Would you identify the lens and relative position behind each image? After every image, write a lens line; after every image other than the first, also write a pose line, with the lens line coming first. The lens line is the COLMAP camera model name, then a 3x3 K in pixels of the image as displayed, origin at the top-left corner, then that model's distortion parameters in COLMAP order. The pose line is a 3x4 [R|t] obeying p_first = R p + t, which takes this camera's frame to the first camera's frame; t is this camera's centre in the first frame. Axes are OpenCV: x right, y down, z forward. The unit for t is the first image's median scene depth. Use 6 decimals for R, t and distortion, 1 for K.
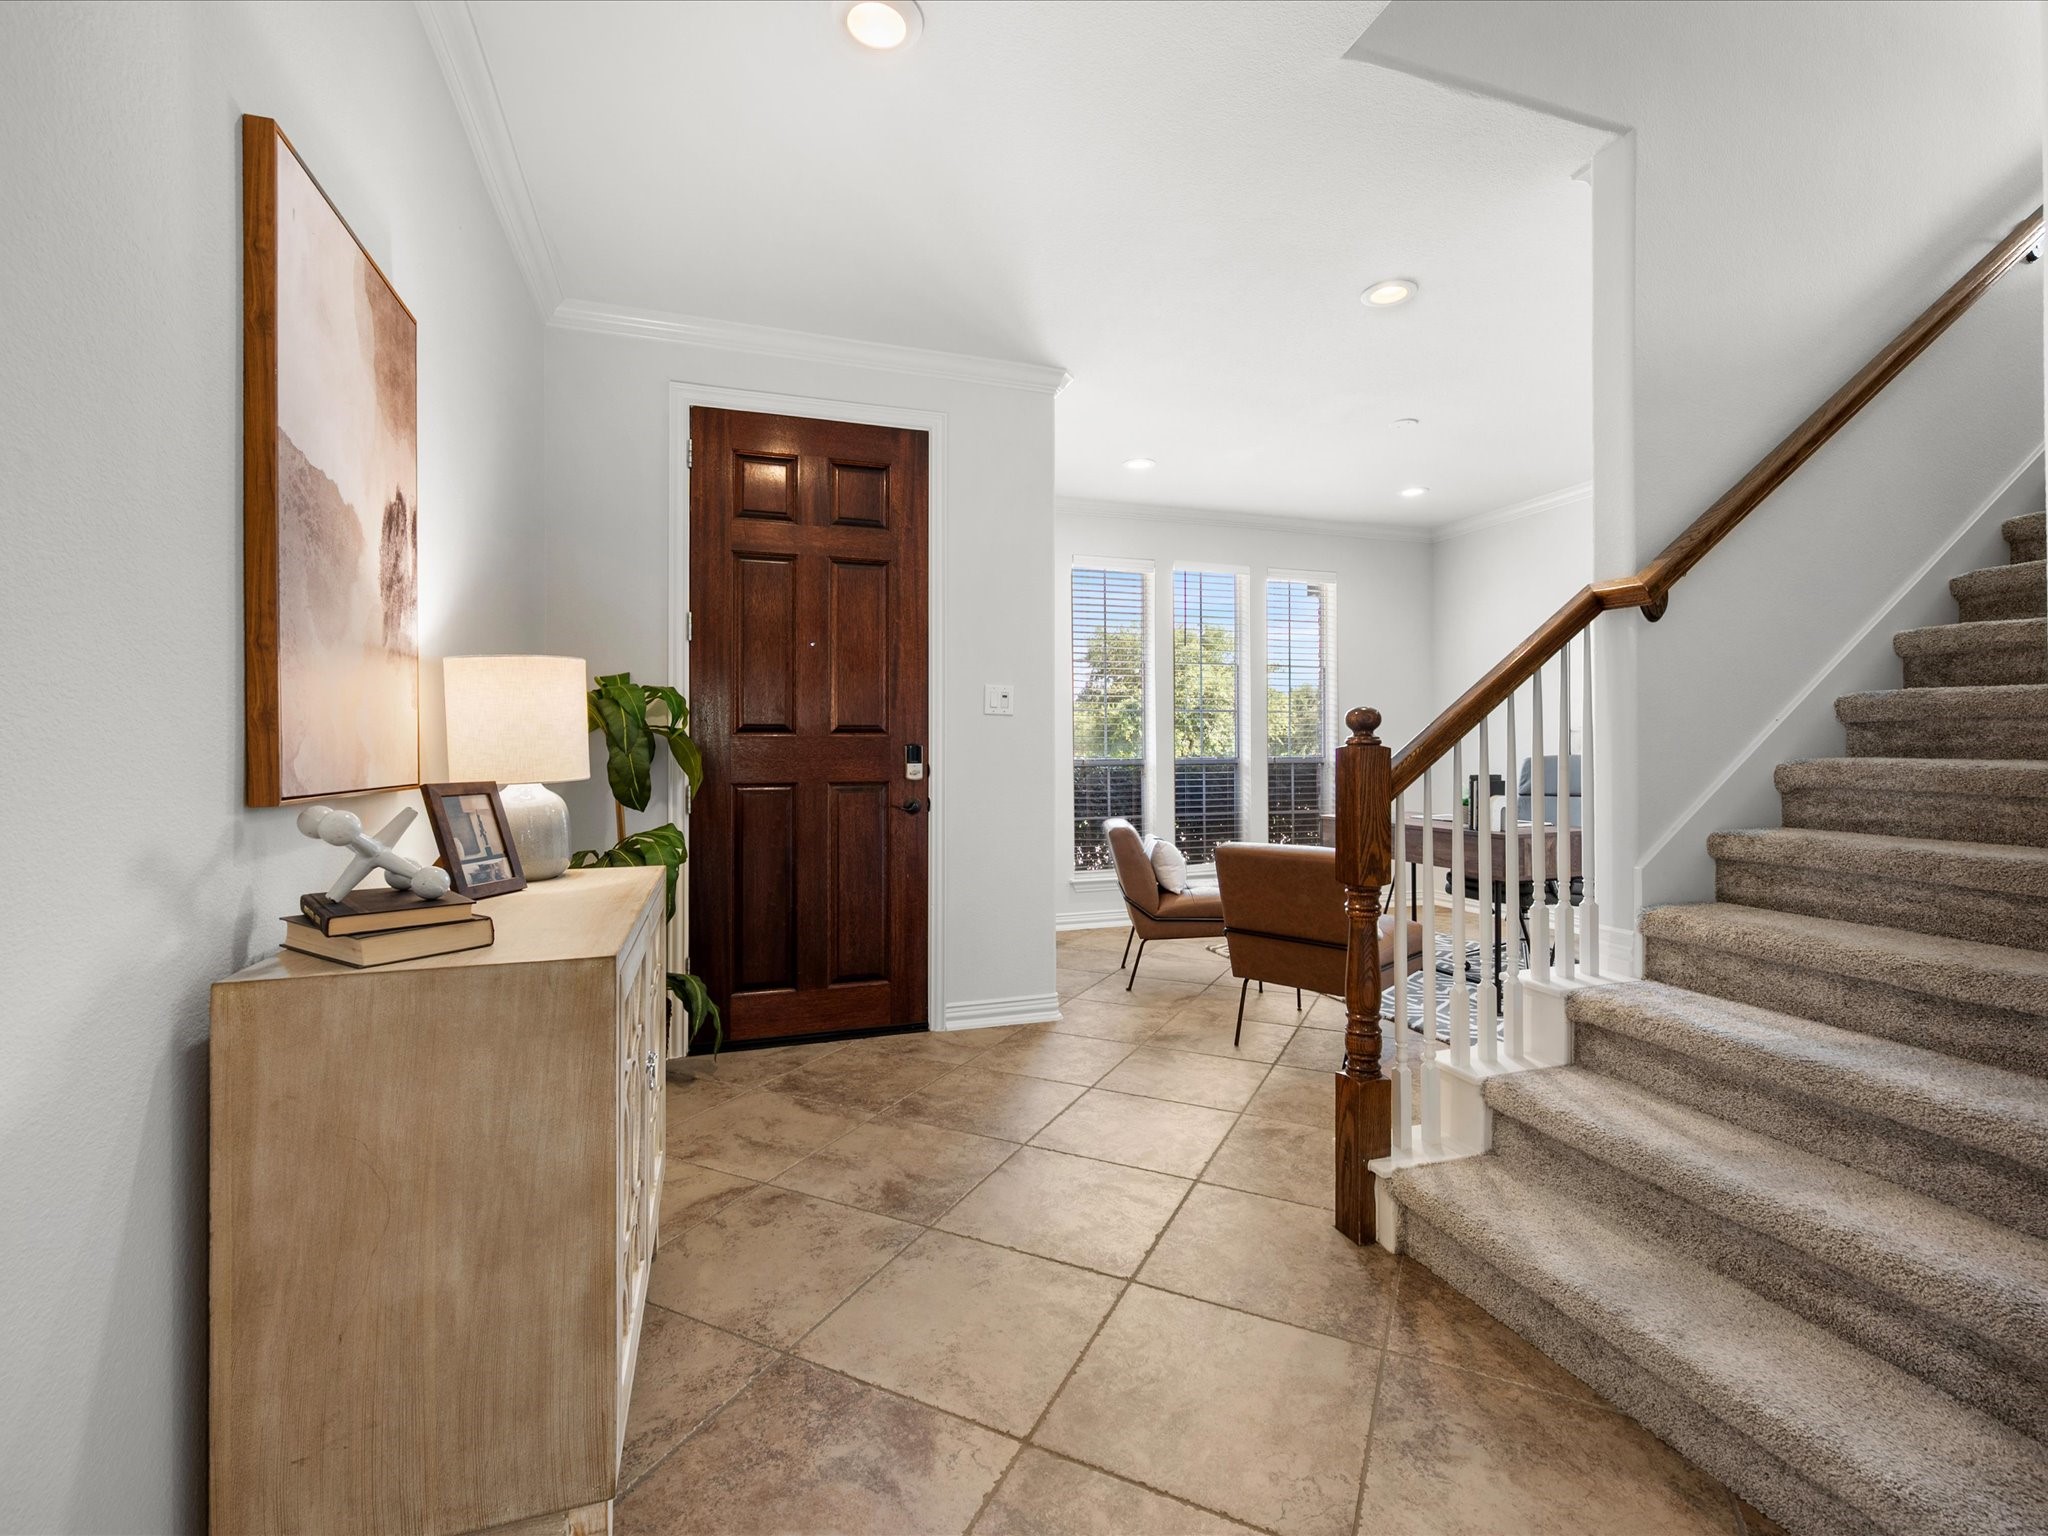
lens RADIAL K [[897.3, 0, 1026.0], [0, 897.3, 750.9], [0, 0, 1]] dist [-0.001263, -0.000279]
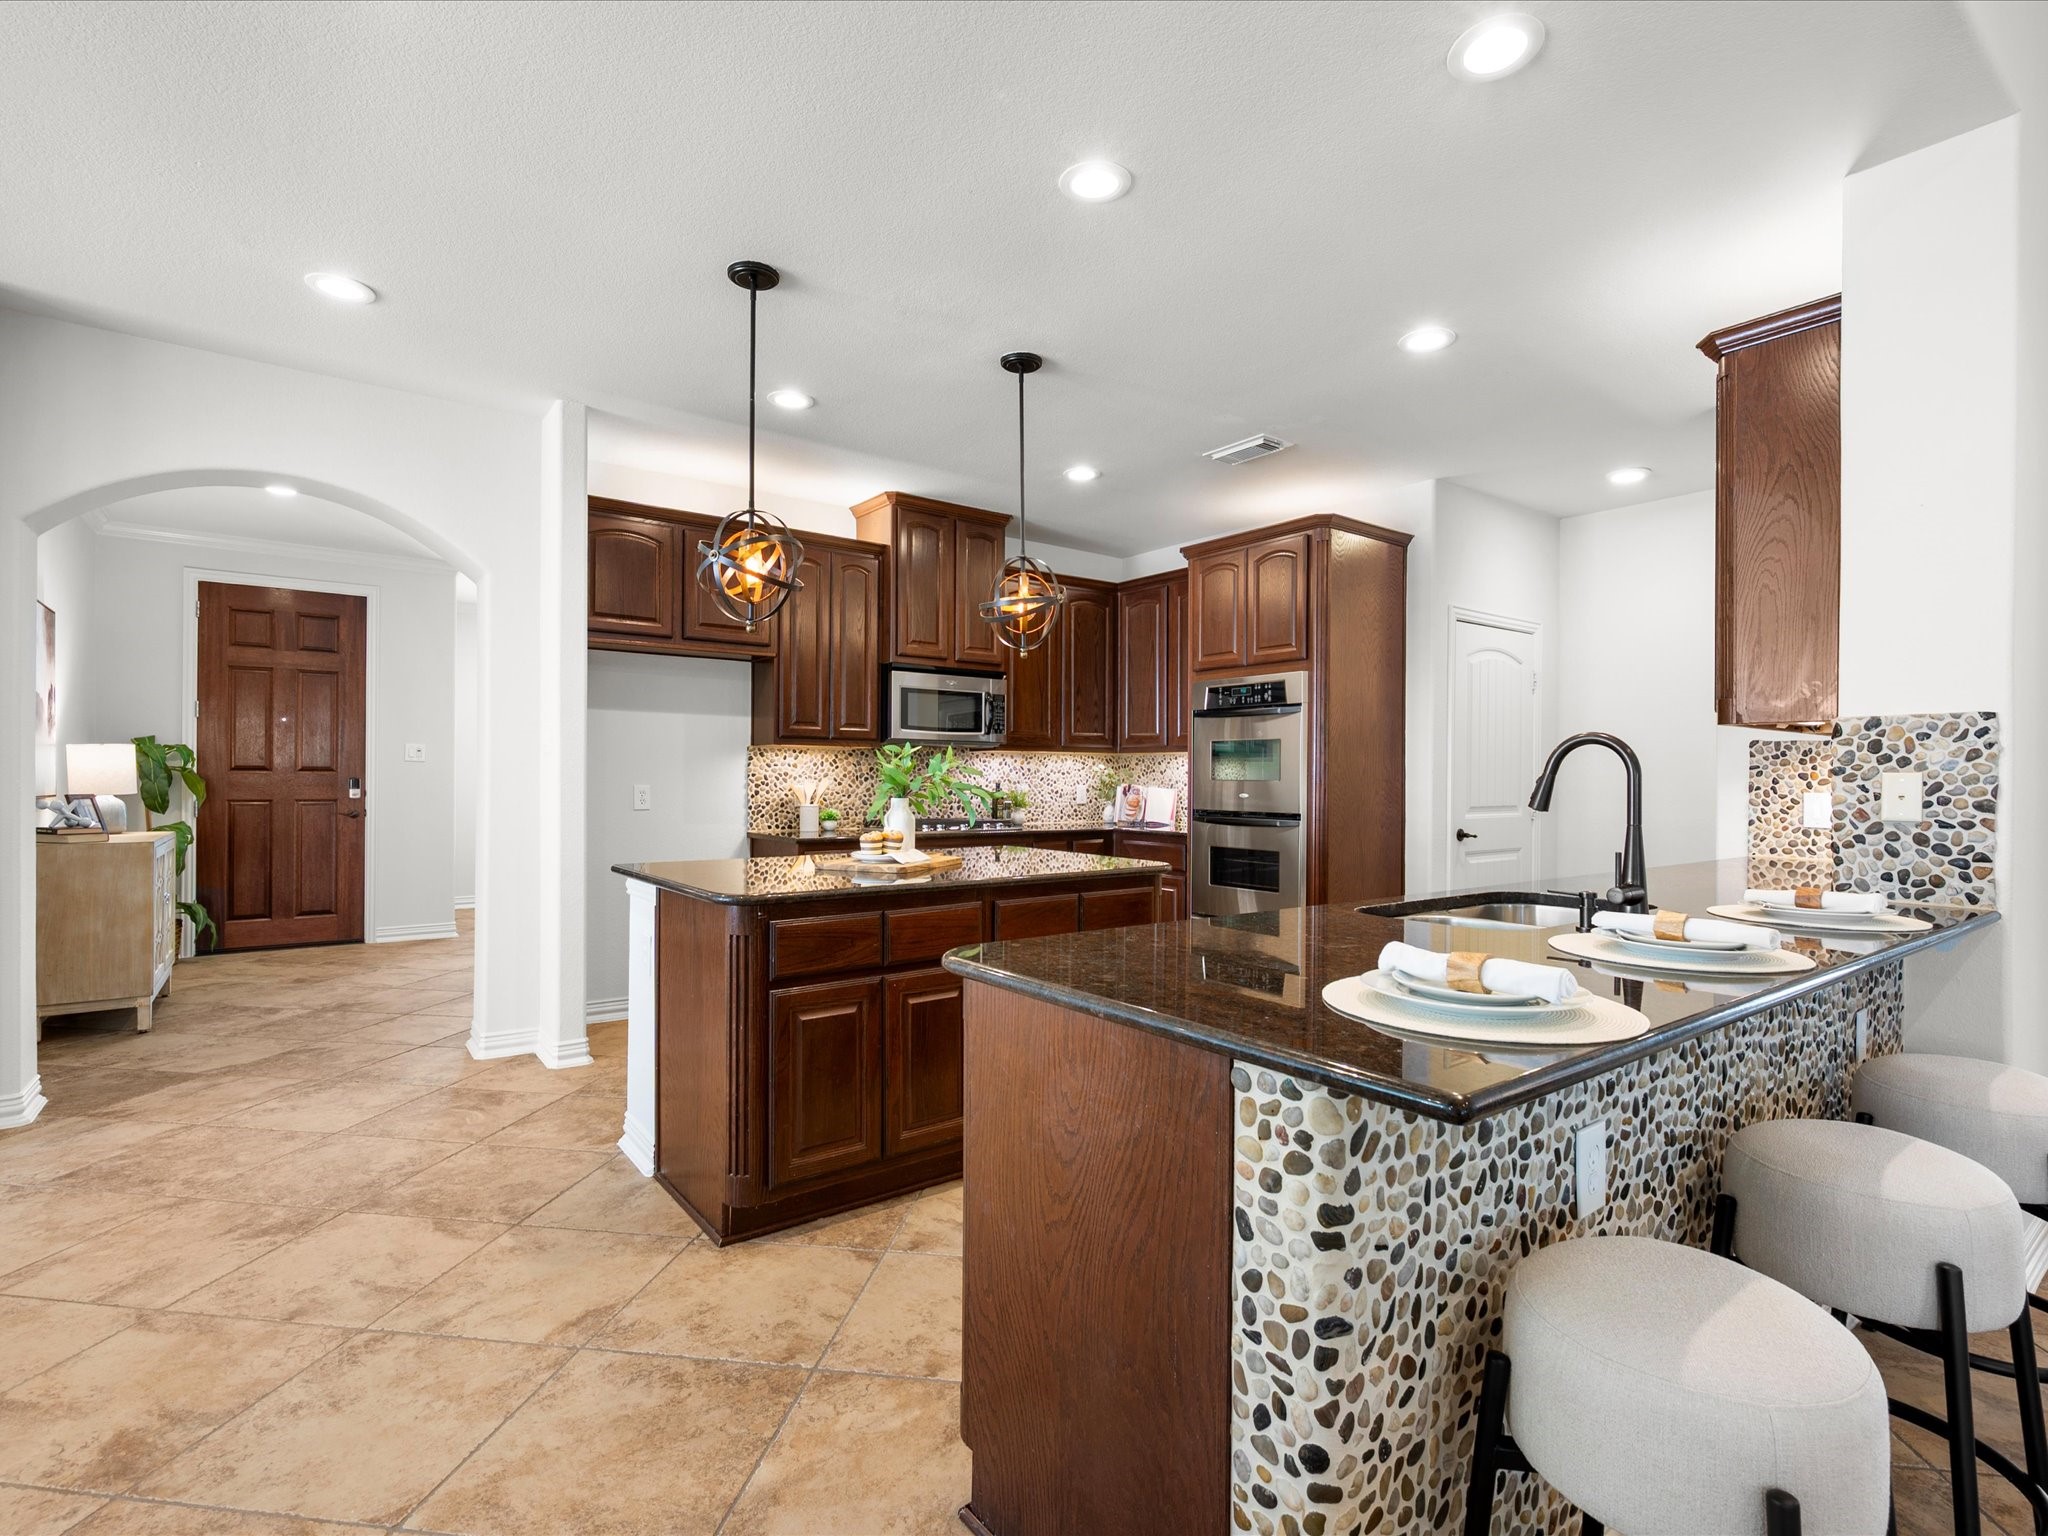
lens RADIAL K [[984.2, 0, 1019.5], [0, 984.2, 787.7], [0, 0, 1]] dist [0.001941, 0.000246]
pose [[0.951801, 0.008513, 0.306598, 0.550033], [-0.010720, 0.999927, 0.005513, -0.013918], [-0.306529, -0.008534, 0.951823, -1.290591]]
